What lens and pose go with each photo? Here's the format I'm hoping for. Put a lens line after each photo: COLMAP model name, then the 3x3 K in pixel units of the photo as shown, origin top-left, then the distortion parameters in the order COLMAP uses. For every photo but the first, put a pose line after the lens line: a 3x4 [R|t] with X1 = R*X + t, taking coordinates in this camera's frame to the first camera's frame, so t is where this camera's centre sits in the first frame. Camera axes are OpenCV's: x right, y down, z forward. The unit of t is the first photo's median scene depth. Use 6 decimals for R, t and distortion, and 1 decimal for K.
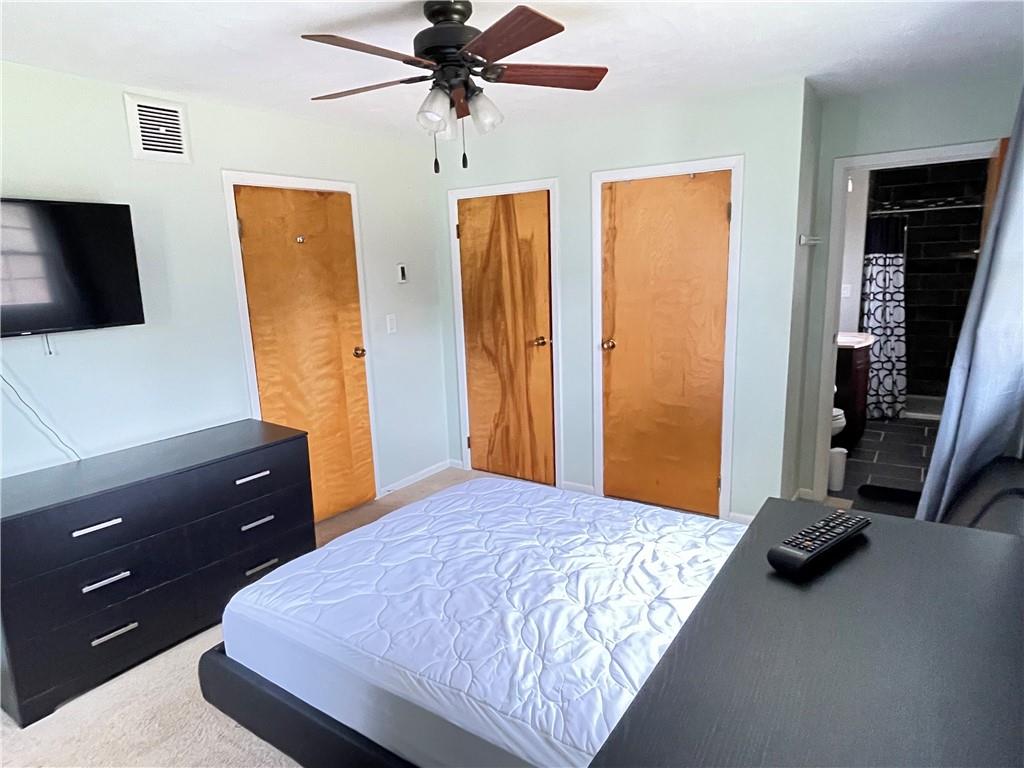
lens RADIAL K [[618.1, 0, 516.0], [0, 618.1, 387.5], [0, 0, 1]] dist [0.005388, -0.020627]
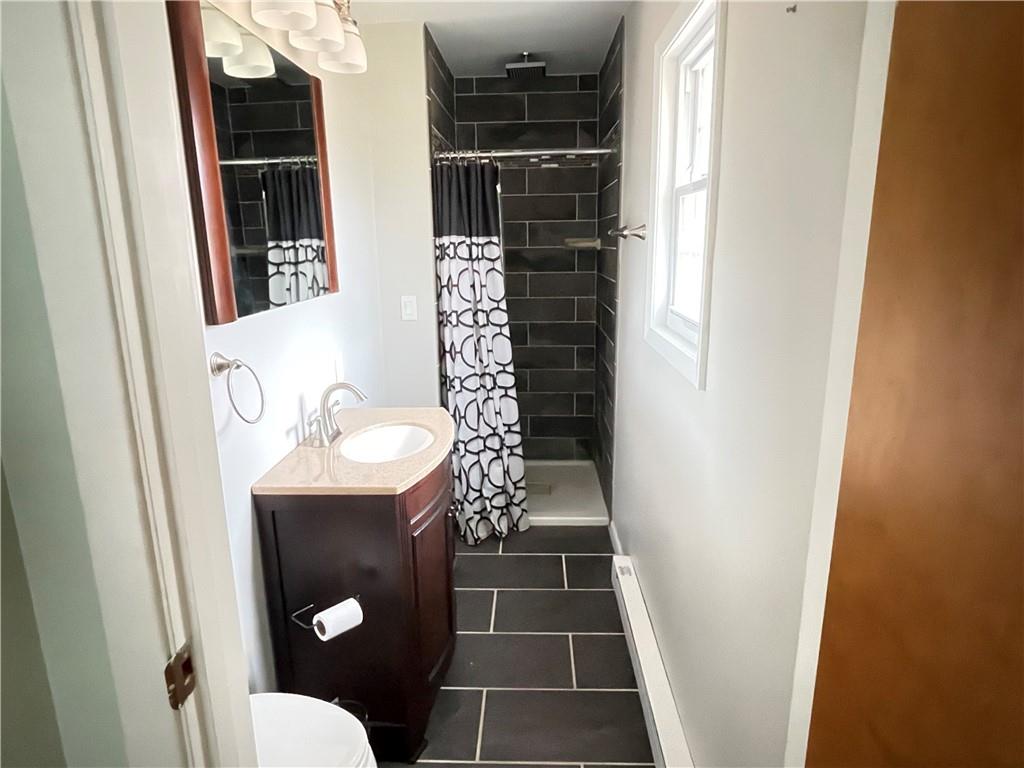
lens RADIAL K [[618.1, 0, 511.9], [0, 618.1, 383.0], [0, 0, 1]] dist [0.005388, -0.020627]
pose [[0.844514, -0.095912, 0.526874, 0.336920], [0.089624, 0.995269, 0.037522, -0.108425], [-0.527980, 0.015533, 0.849115, 0.532384]]
